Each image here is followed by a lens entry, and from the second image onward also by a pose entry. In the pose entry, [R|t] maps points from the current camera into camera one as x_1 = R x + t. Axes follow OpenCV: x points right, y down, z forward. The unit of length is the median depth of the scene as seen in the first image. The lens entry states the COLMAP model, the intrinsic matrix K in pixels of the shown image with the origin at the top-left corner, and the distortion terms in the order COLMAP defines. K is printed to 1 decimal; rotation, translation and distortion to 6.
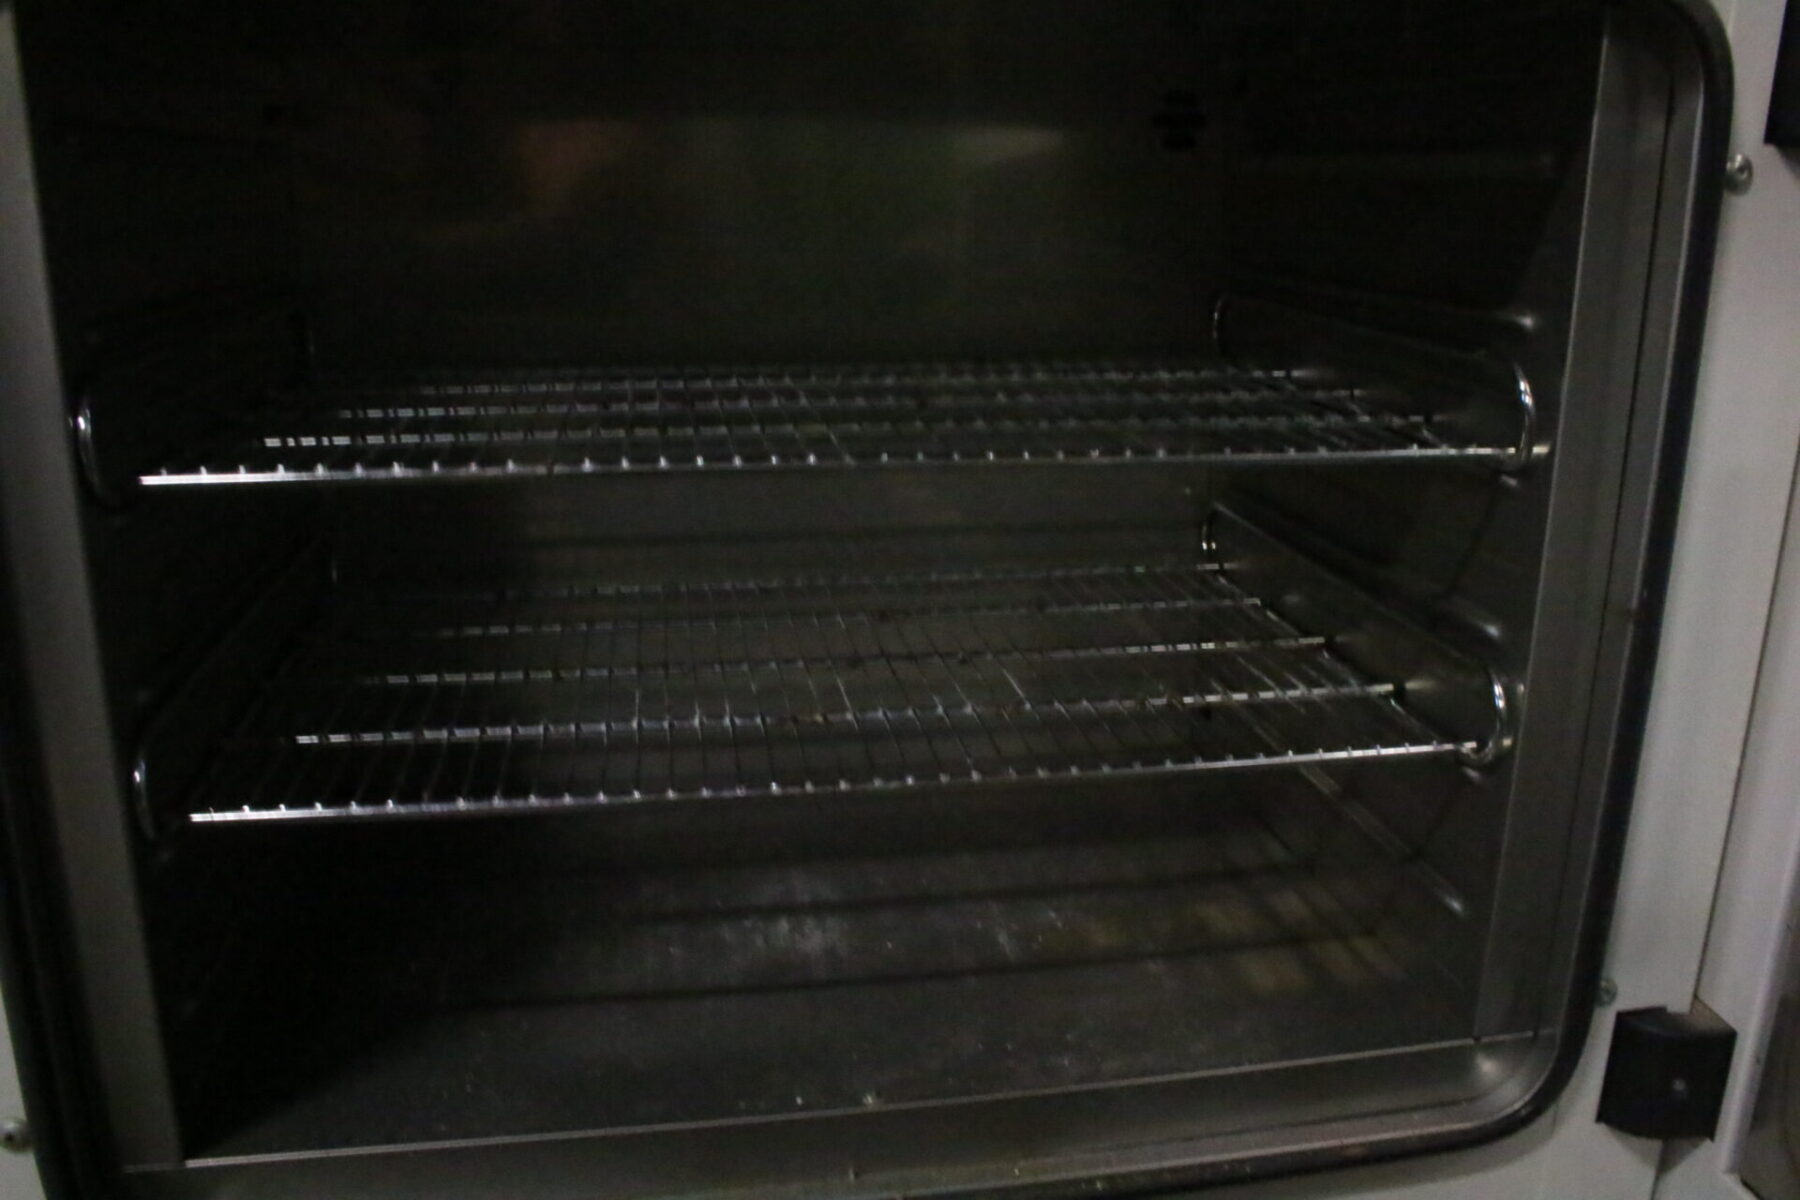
lens RADIAL K [[1565.7, 0, 900.0], [0, 1565.7, 600.0], [0, 0, 1]] dist [-0.075957, 0.005460]
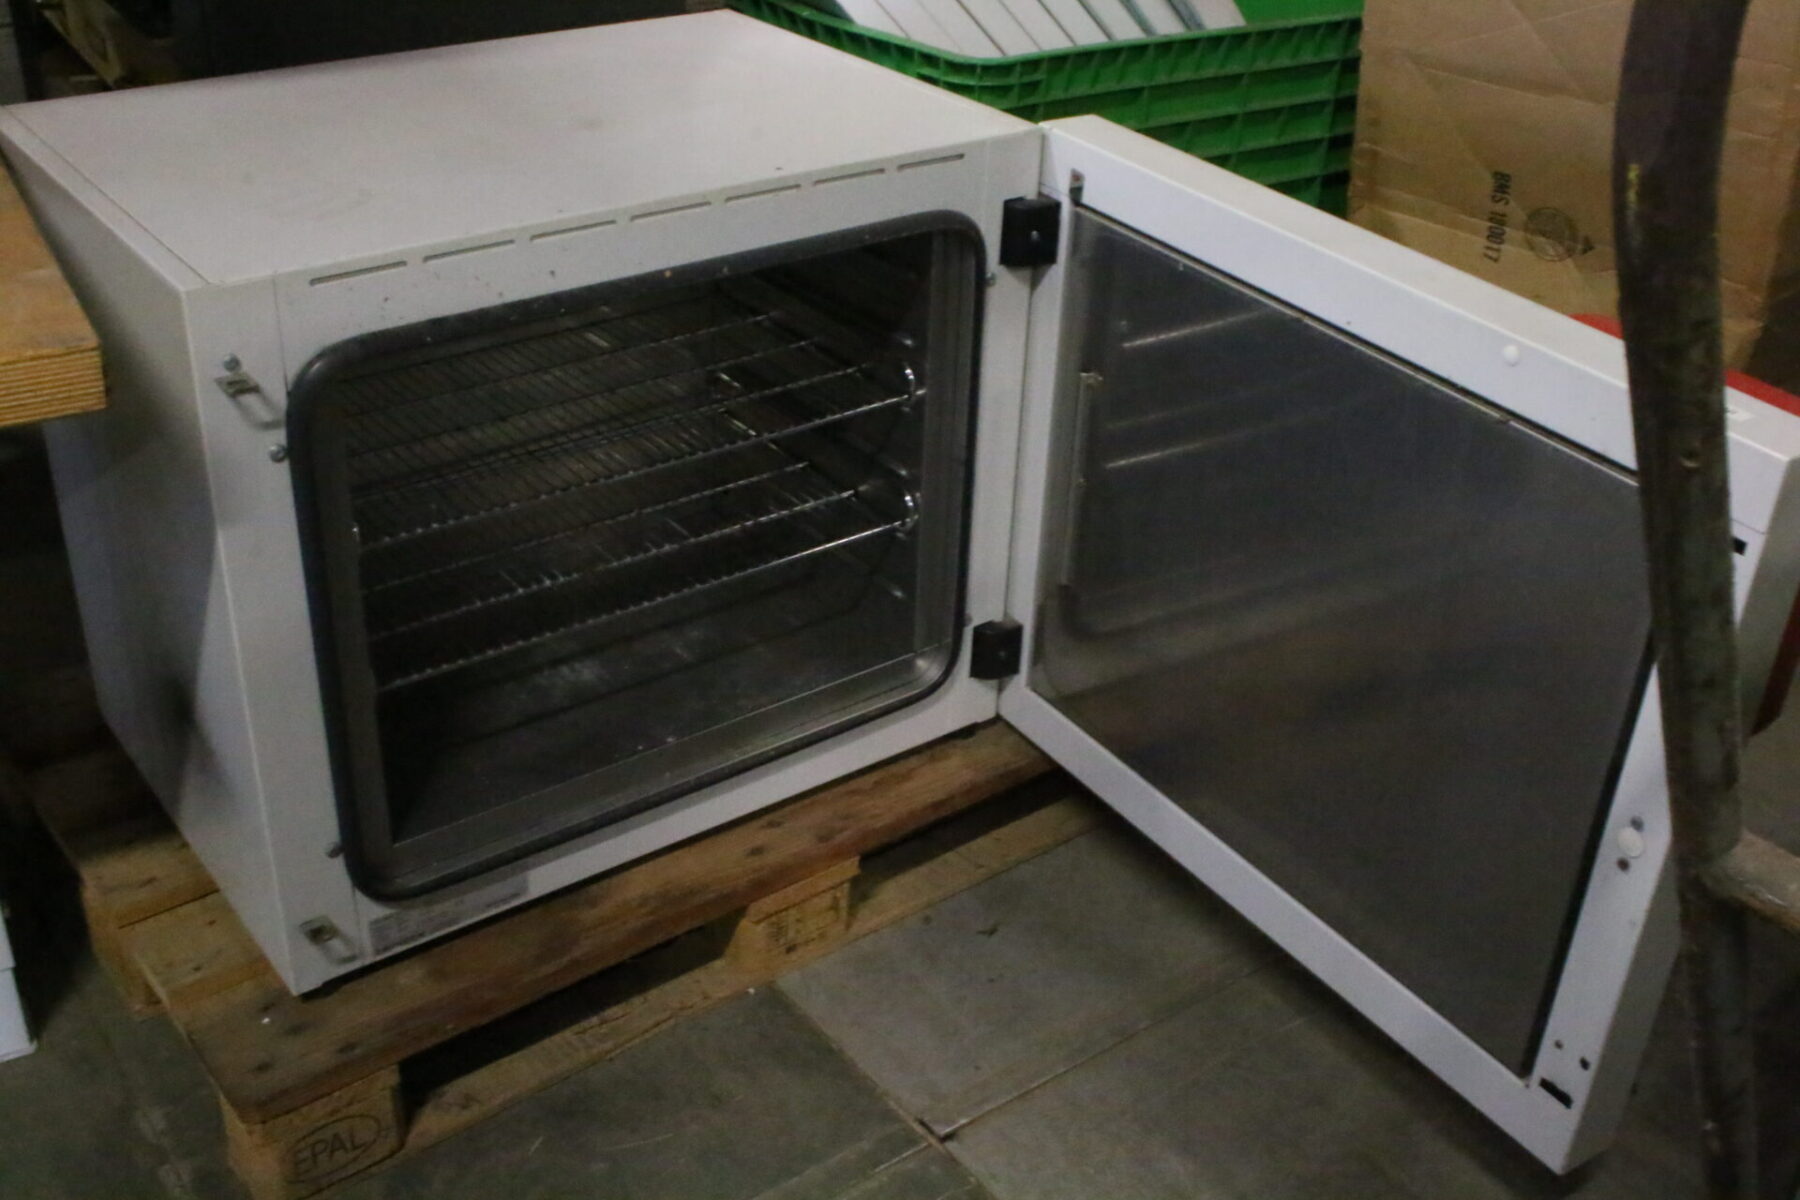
lens RADIAL K [[2032.5, 0, 900.0], [0, 2032.5, 600.0], [0, 0, 1]] dist [-0.012827, 0.043975]
pose [[0.894055, -0.210383, 0.395481, -0.773911], [0.103568, 0.956012, 0.274436, -0.581973], [-0.435821, -0.204402, 0.876516, -1.509737]]
